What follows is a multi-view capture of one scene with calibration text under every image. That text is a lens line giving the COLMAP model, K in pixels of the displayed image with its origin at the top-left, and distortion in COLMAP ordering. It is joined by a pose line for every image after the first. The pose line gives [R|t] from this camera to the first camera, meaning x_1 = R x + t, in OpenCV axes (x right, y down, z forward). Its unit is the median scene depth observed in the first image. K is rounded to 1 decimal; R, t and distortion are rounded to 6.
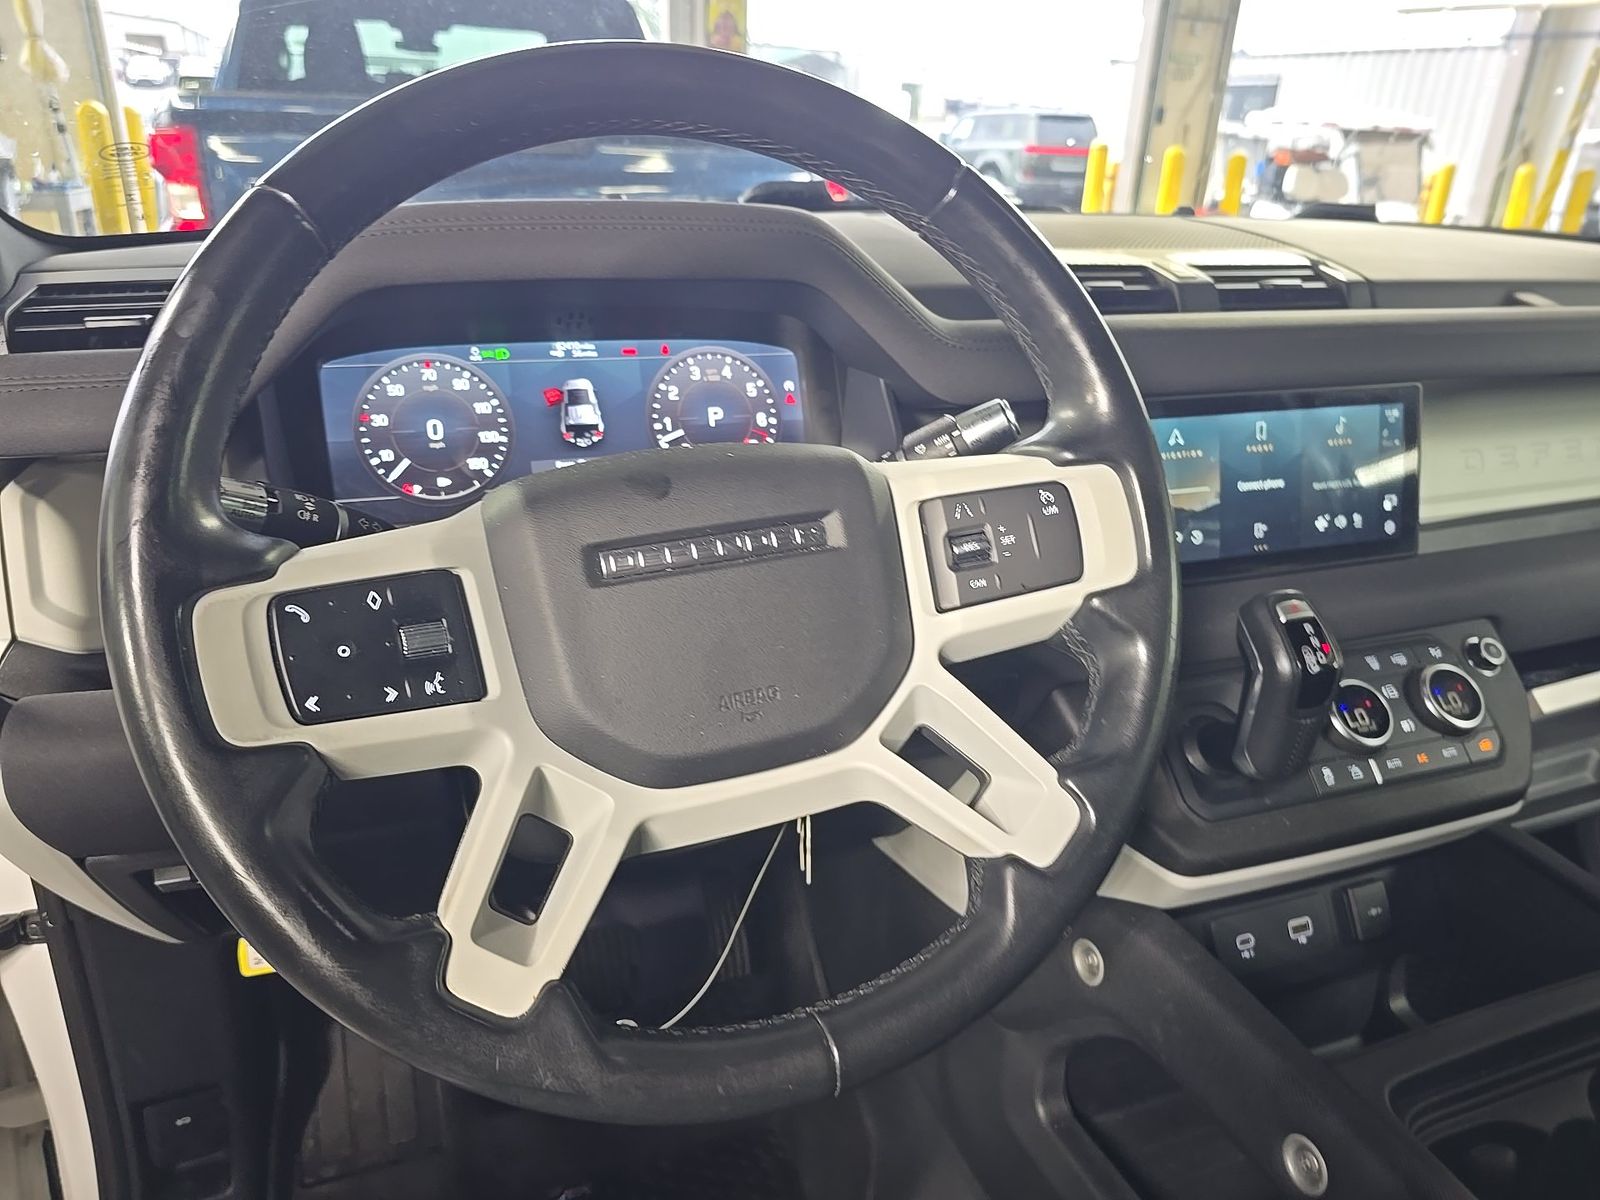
lens RADIAL K [[1138.9, 0, 800.0], [0, 1138.9, 600.0], [0, 0, 1]] dist [0.042810, -0.087495]
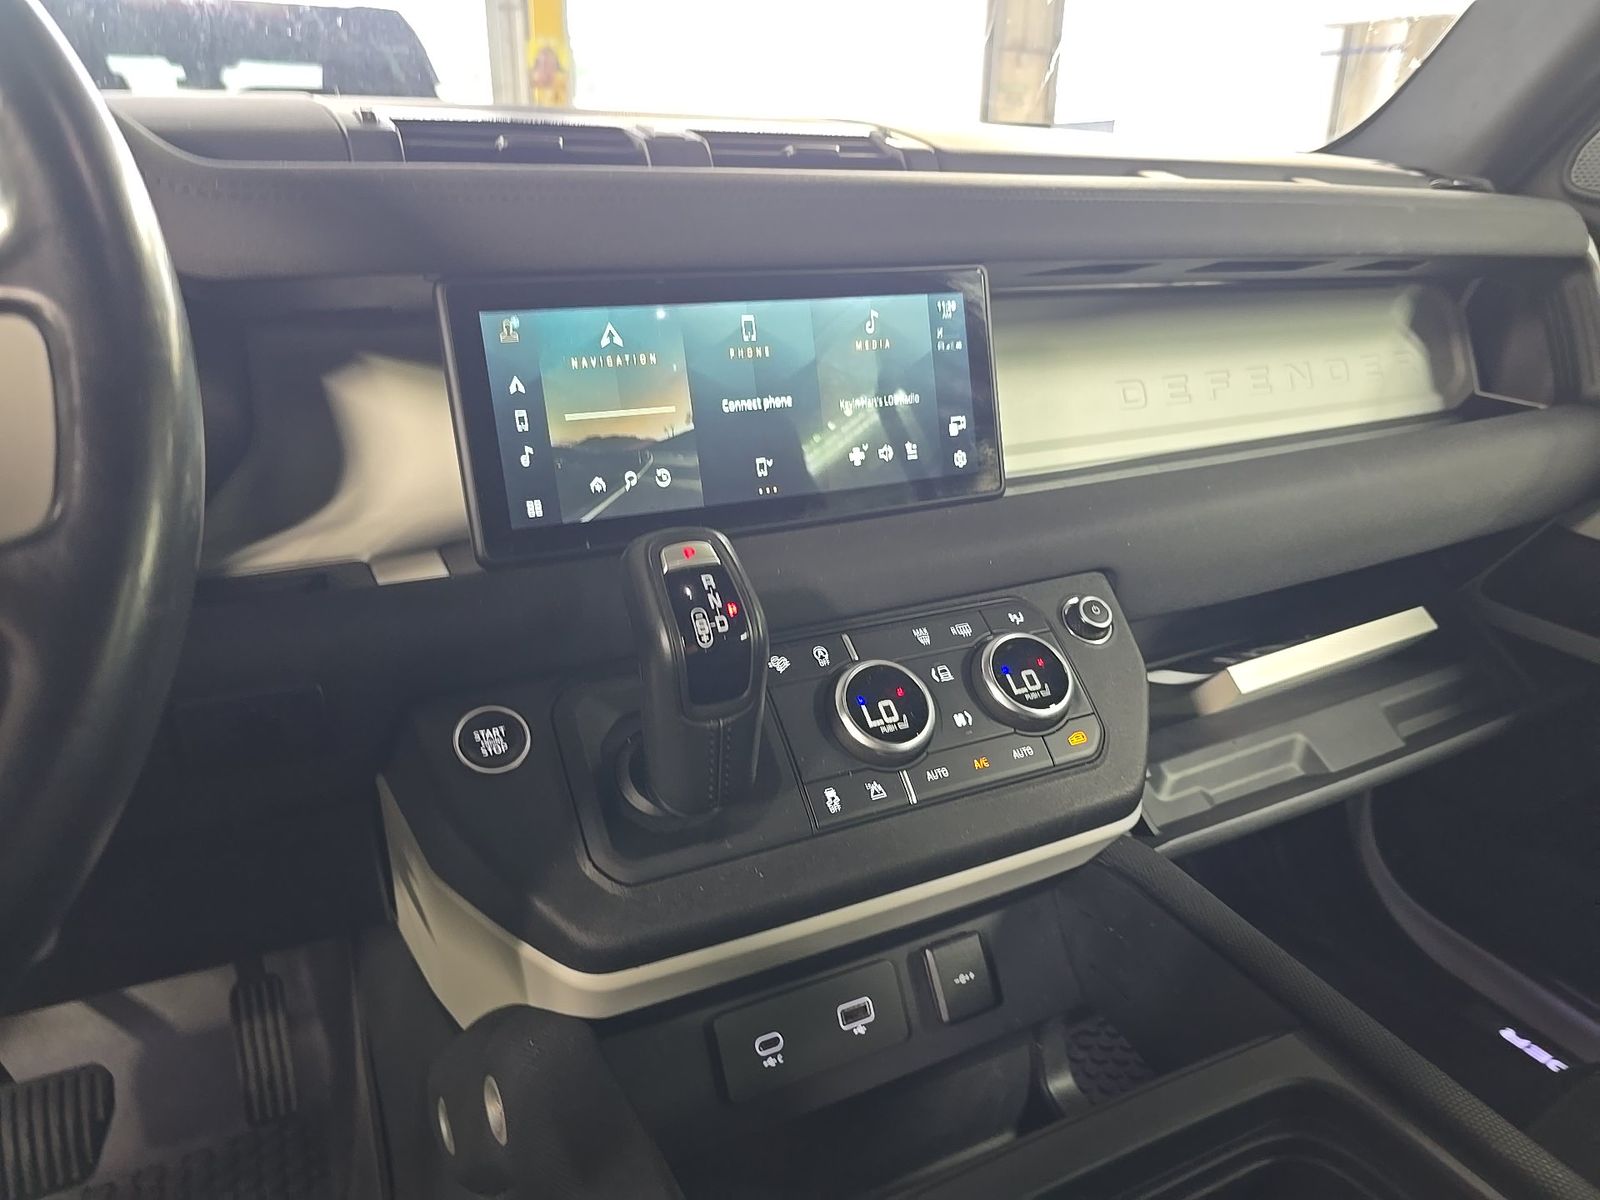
lens RADIAL K [[1138.9, 0, 800.0], [0, 1138.9, 600.0], [0, 0, 1]] dist [0.042810, -0.087495]
pose [[0.993109, -0.064888, 0.097593, 0.349146], [0.068148, 0.997211, -0.030446, 0.047573], [-0.095345, 0.036887, 0.994761, 0.280636]]
